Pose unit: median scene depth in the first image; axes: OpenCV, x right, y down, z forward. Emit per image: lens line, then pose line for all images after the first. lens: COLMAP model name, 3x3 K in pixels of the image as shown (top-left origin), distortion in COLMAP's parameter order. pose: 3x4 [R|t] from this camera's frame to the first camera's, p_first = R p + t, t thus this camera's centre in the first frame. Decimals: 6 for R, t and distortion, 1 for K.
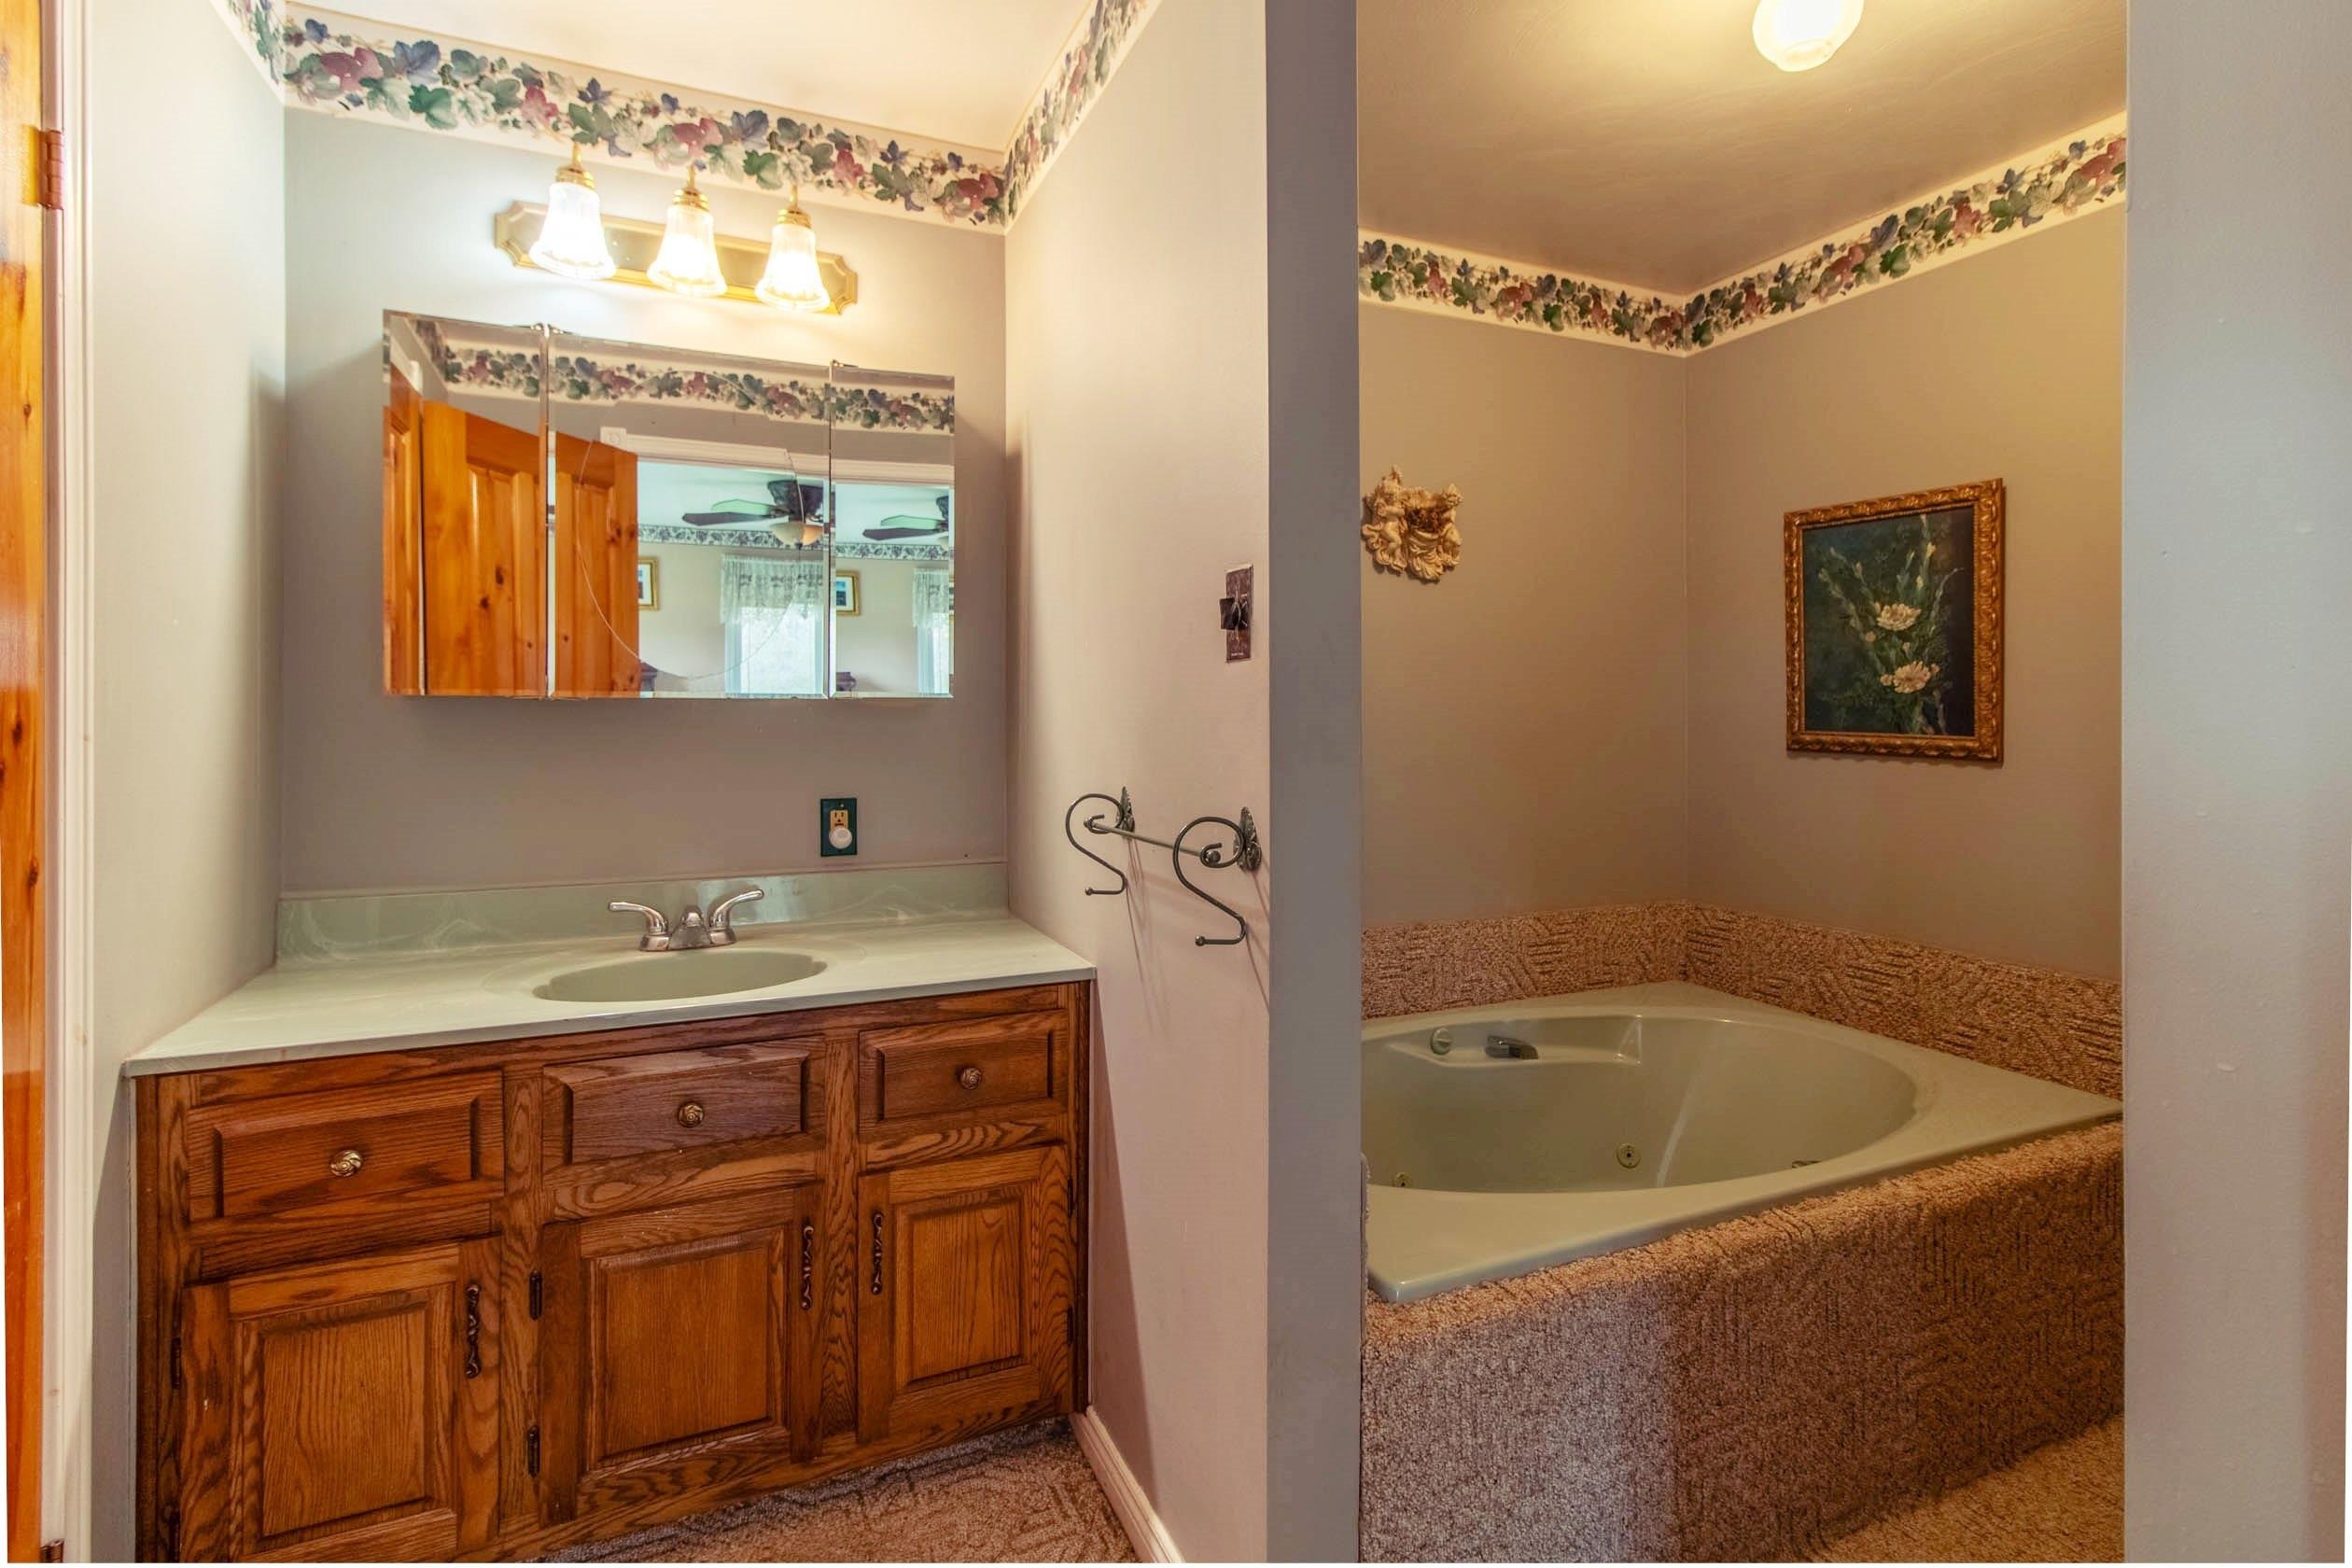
lens RADIAL K [[1092.6, 0, 1175.4], [0, 1092.6, 712.6], [0, 0, 1]] dist [0.005551, -0.000165]
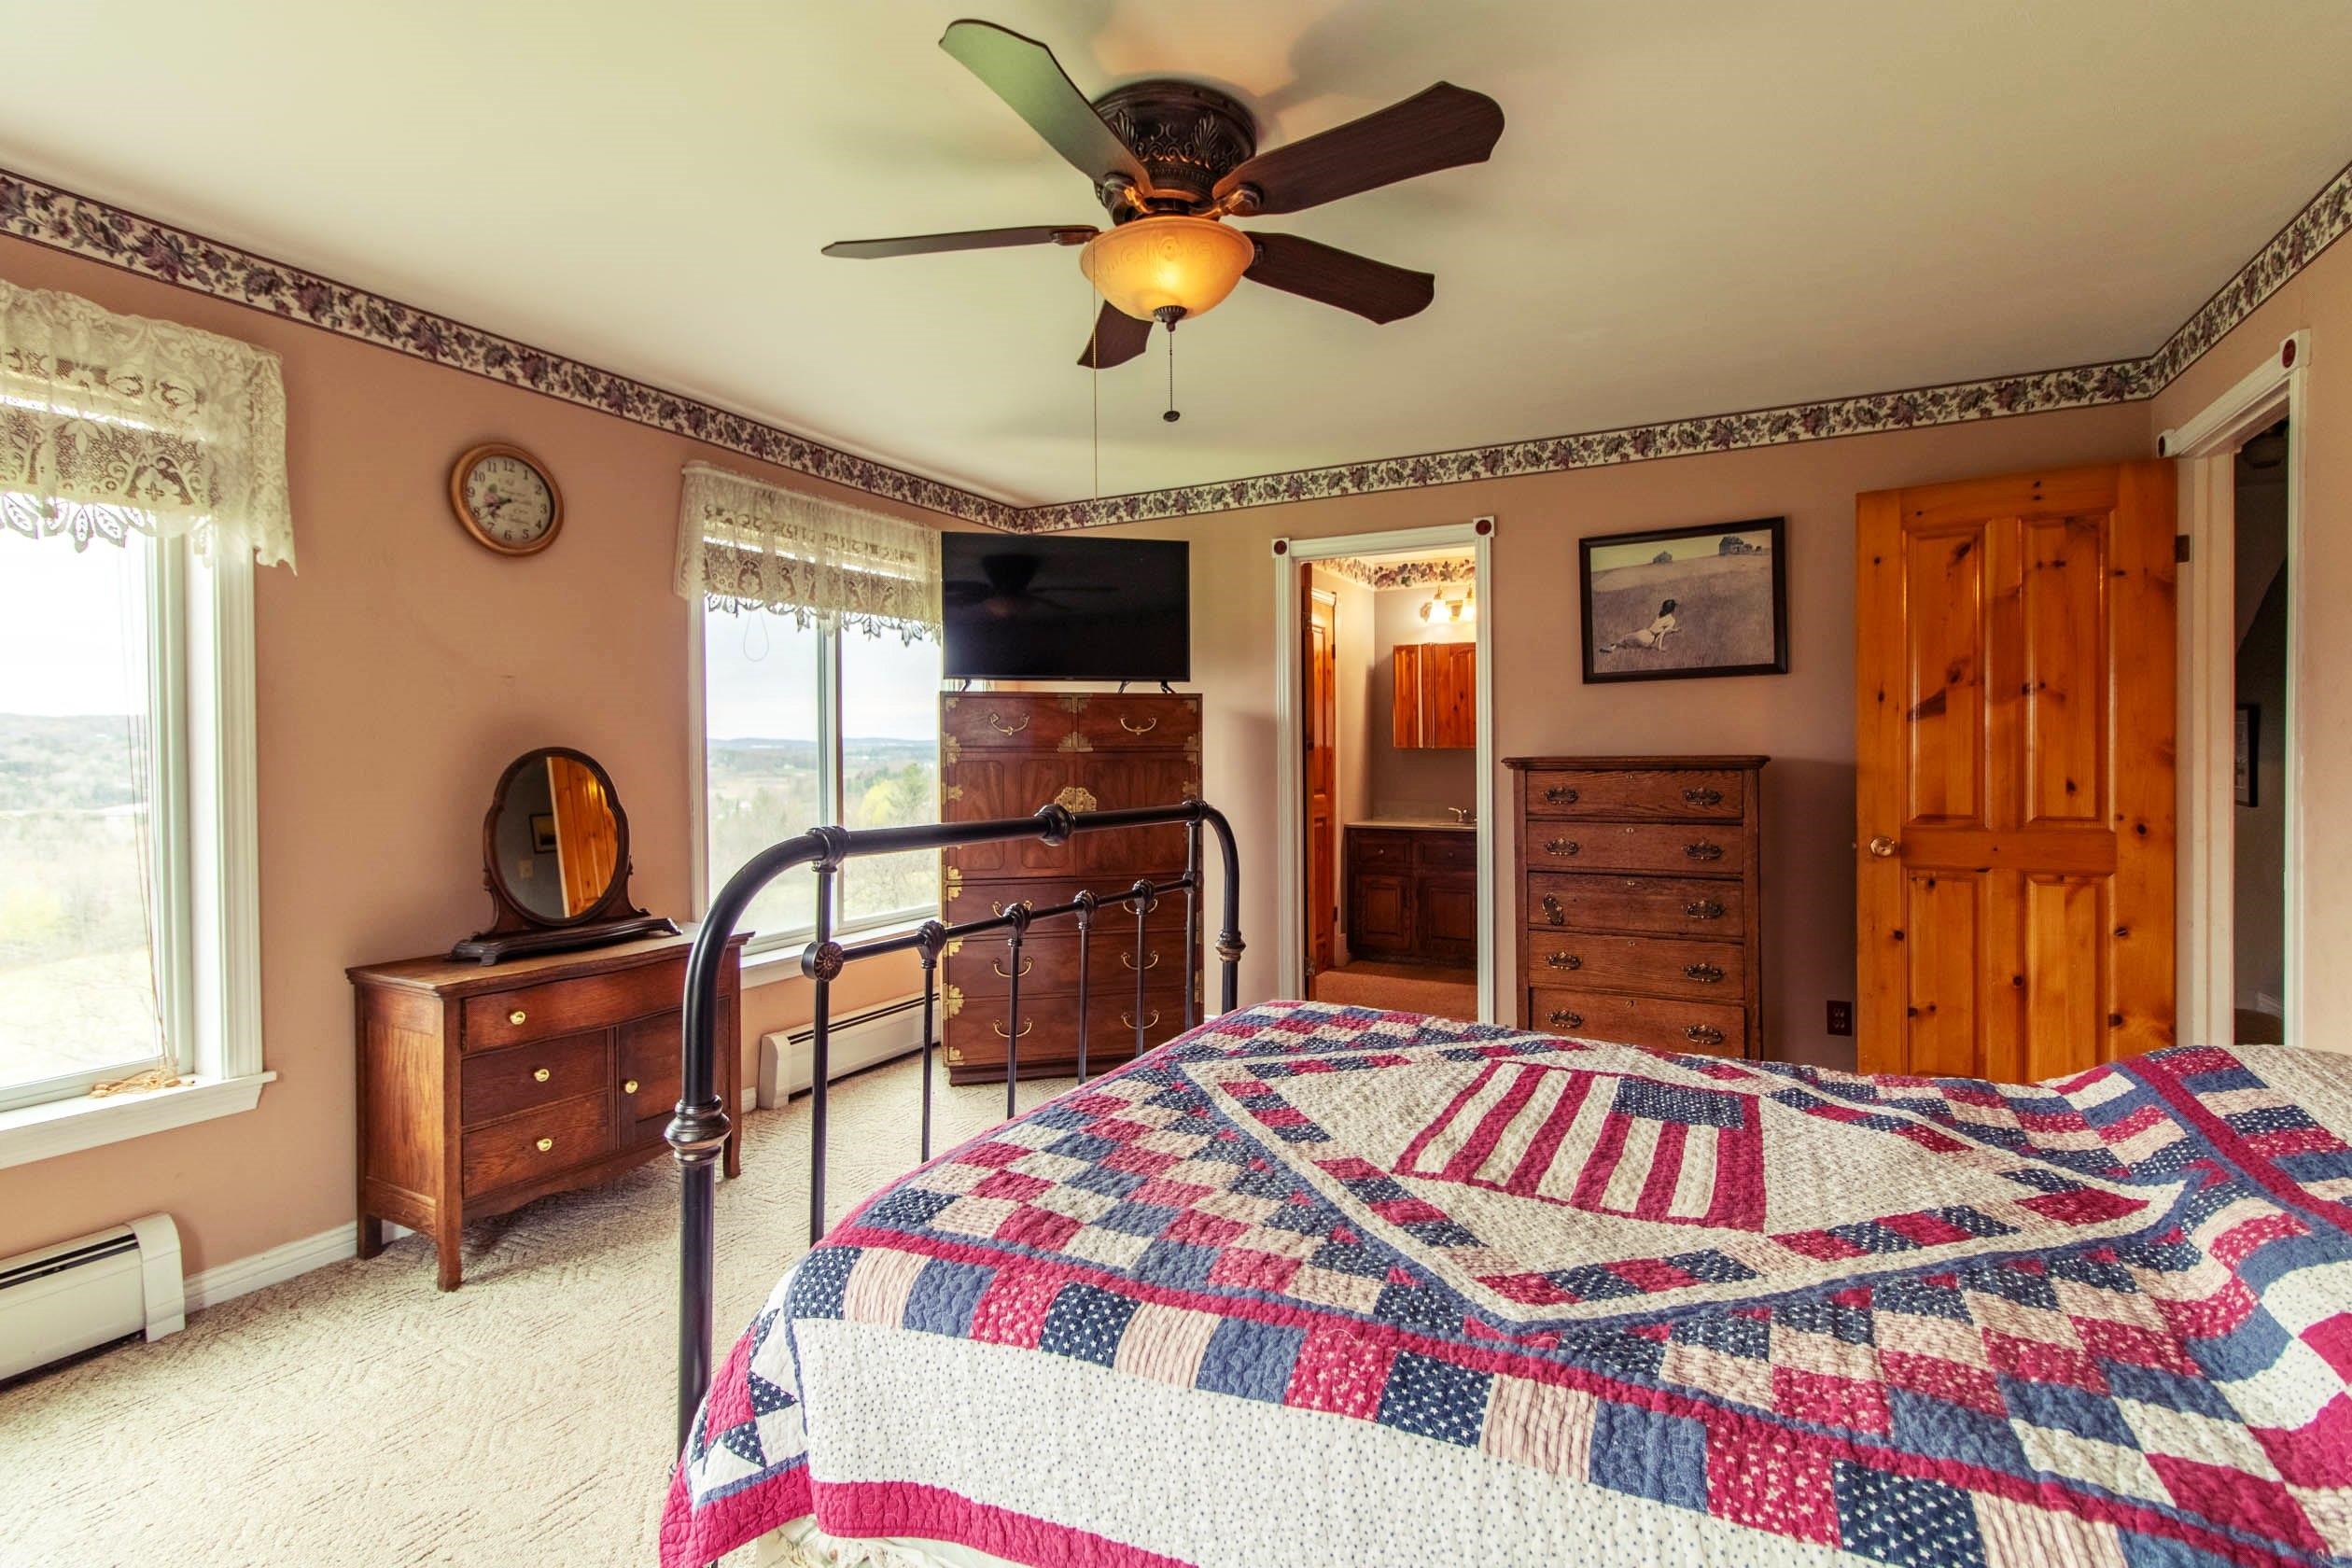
lens RADIAL K [[1087.2, 0, 1174.6], [0, 1087.2, 745.8], [0, 0, 1]] dist [0.002262, 0.000323]
pose [[0.618168, -0.004310, -0.786035, 1.737012], [-0.000240, 0.999984, -0.005672, 0.001072], [0.786046, 0.003695, 0.618157, -1.886986]]
